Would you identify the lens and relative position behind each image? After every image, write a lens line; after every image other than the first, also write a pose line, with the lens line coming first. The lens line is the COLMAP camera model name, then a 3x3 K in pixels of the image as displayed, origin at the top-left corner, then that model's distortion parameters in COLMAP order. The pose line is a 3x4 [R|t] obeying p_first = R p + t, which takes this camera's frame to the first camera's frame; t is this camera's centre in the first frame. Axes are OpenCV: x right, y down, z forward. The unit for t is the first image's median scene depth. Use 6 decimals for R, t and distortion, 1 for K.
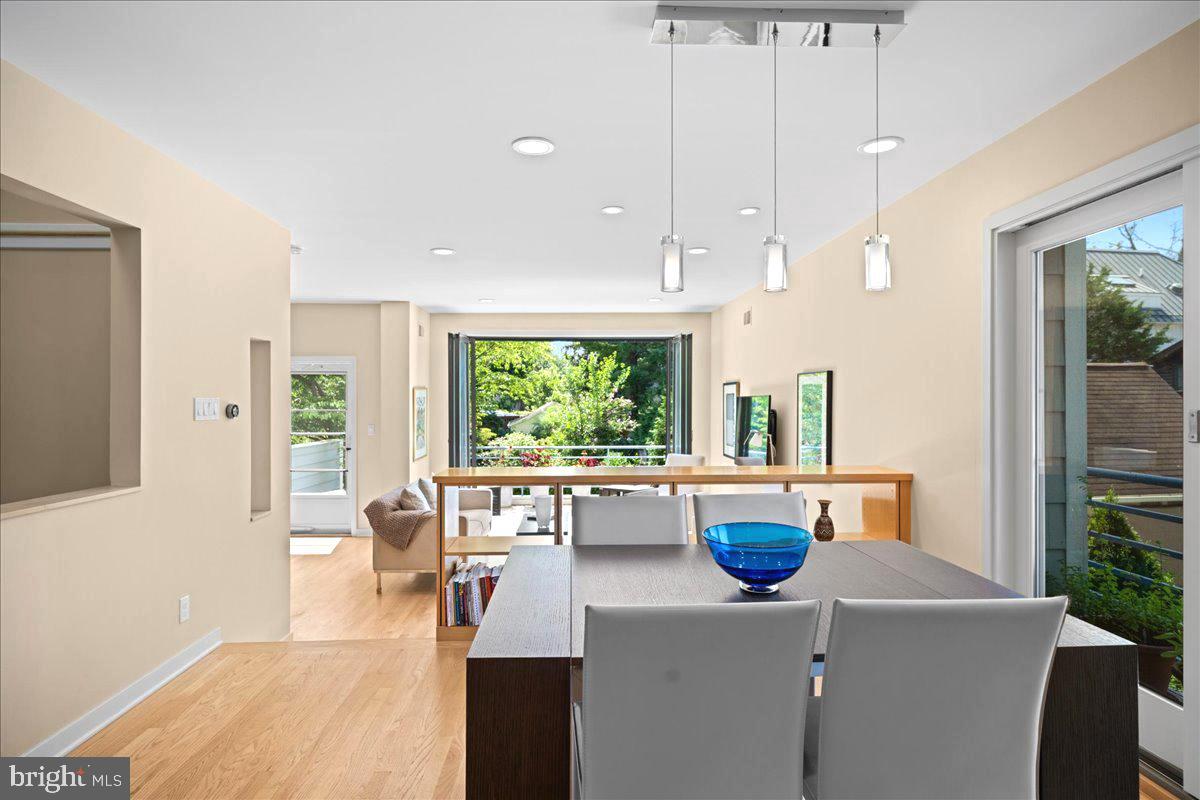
lens RADIAL K [[626.6, 0, 595.8], [0, 626.6, 397.6], [0, 0, 1]] dist [-0.000045, 0.003226]
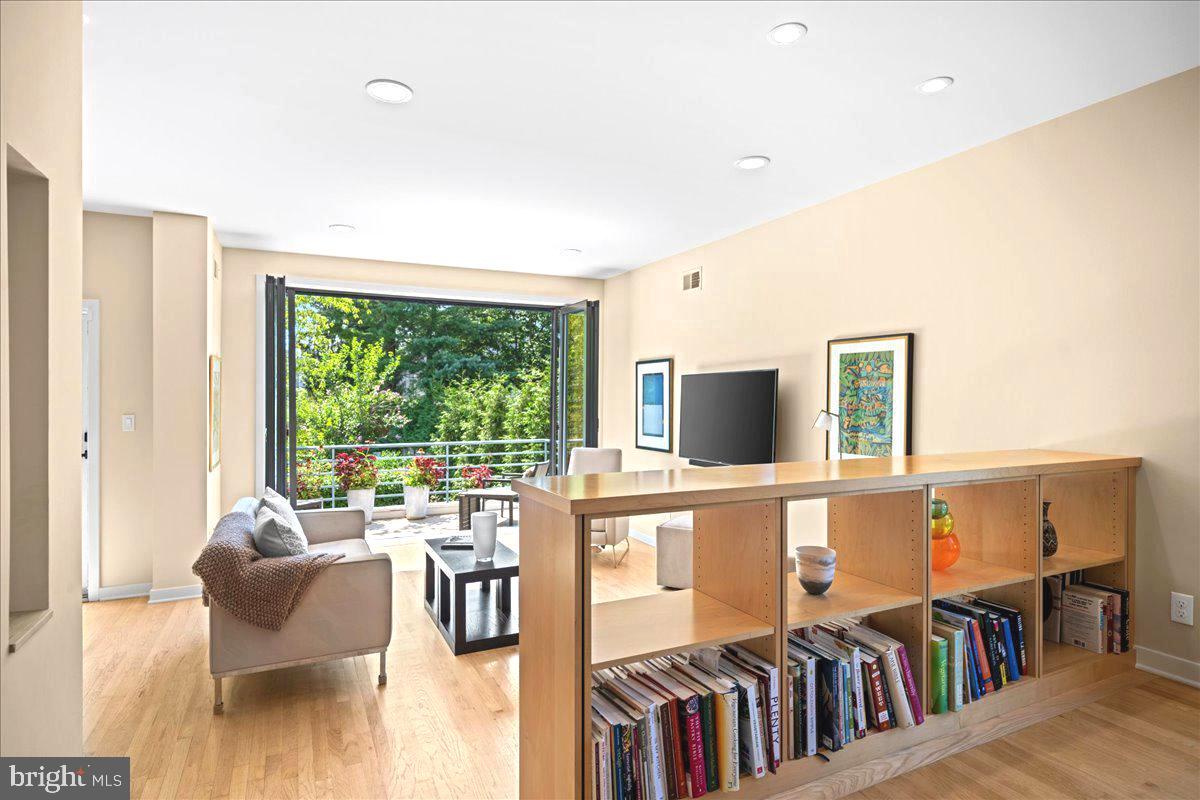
lens RADIAL K [[626.6, 0, 590.8], [0, 626.6, 397.8], [0, 0, 1]] dist [-0.000045, 0.003226]
pose [[0.917525, 0.002519, 0.397671, -0.181931], [-0.004484, 0.999982, 0.004013, 0.021784], [-0.397654, -0.005465, 0.917519, 0.250560]]
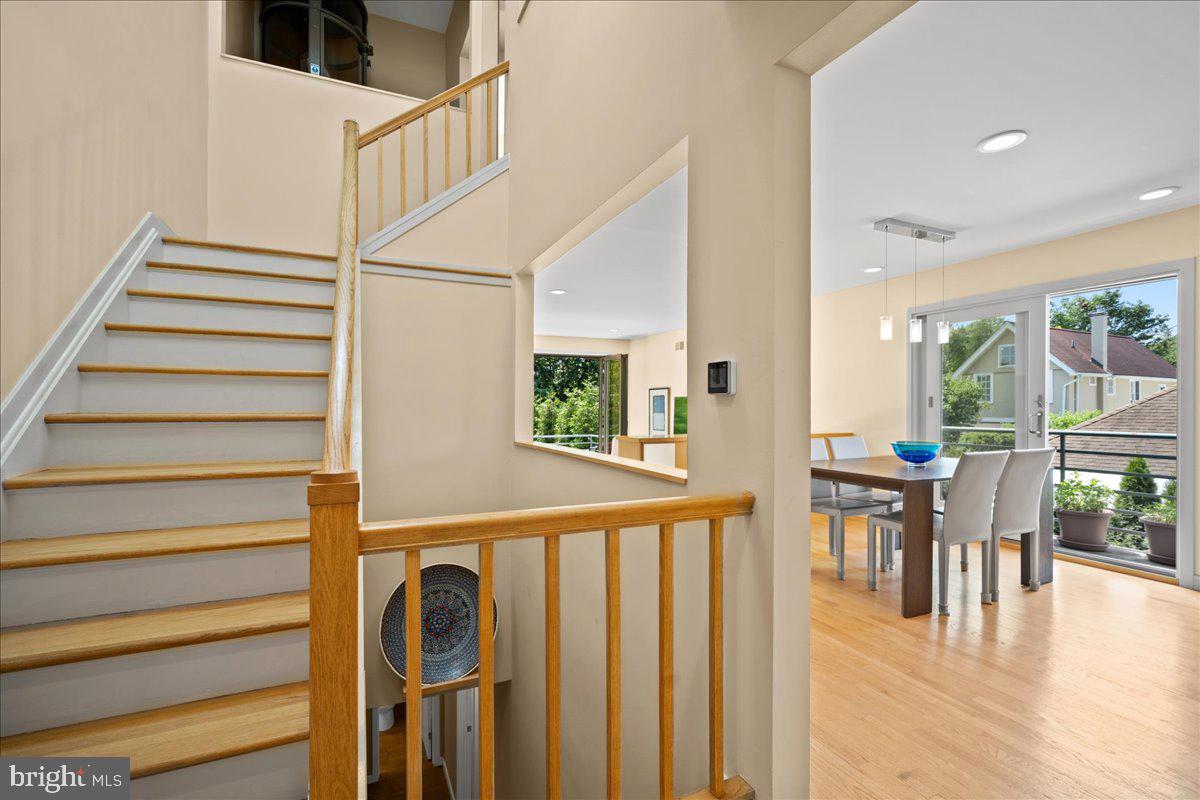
lens RADIAL K [[523.5, 0, 587.7], [0, 523.5, 406.2], [0, 0, 1]] dist [-0.002741, 0.000108]
pose [[0.929814, 0.002505, 0.368020, -0.378904], [-0.003120, 0.999995, 0.001075, 0.017461], [-0.368016, -0.002147, 0.929817, -0.093106]]
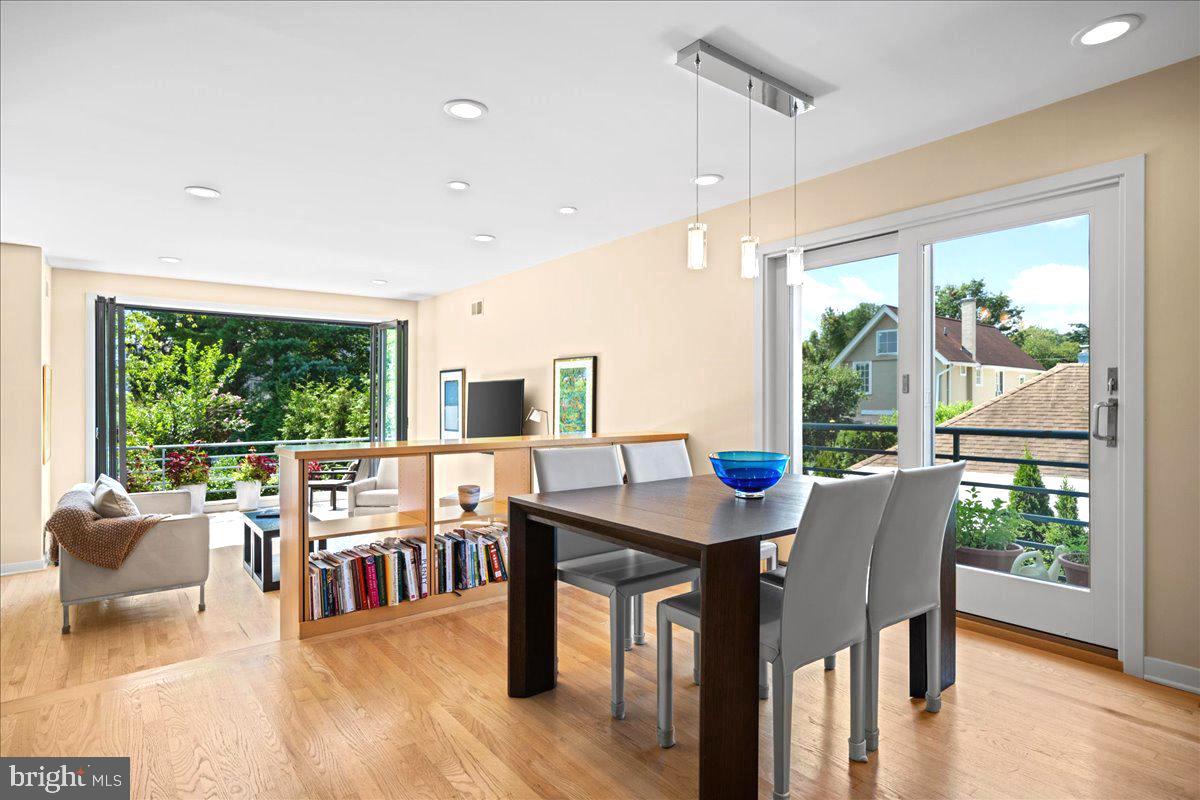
lens RADIAL K [[626.6, 0, 590.2], [0, 626.6, 399.2], [0, 0, 1]] dist [-0.000045, 0.003226]
pose [[0.817166, 0.000838, 0.576402, -0.183091], [-0.001793, 0.999998, 0.001088, 0.021662], [-0.576400, -0.001923, 0.817166, 0.021290]]
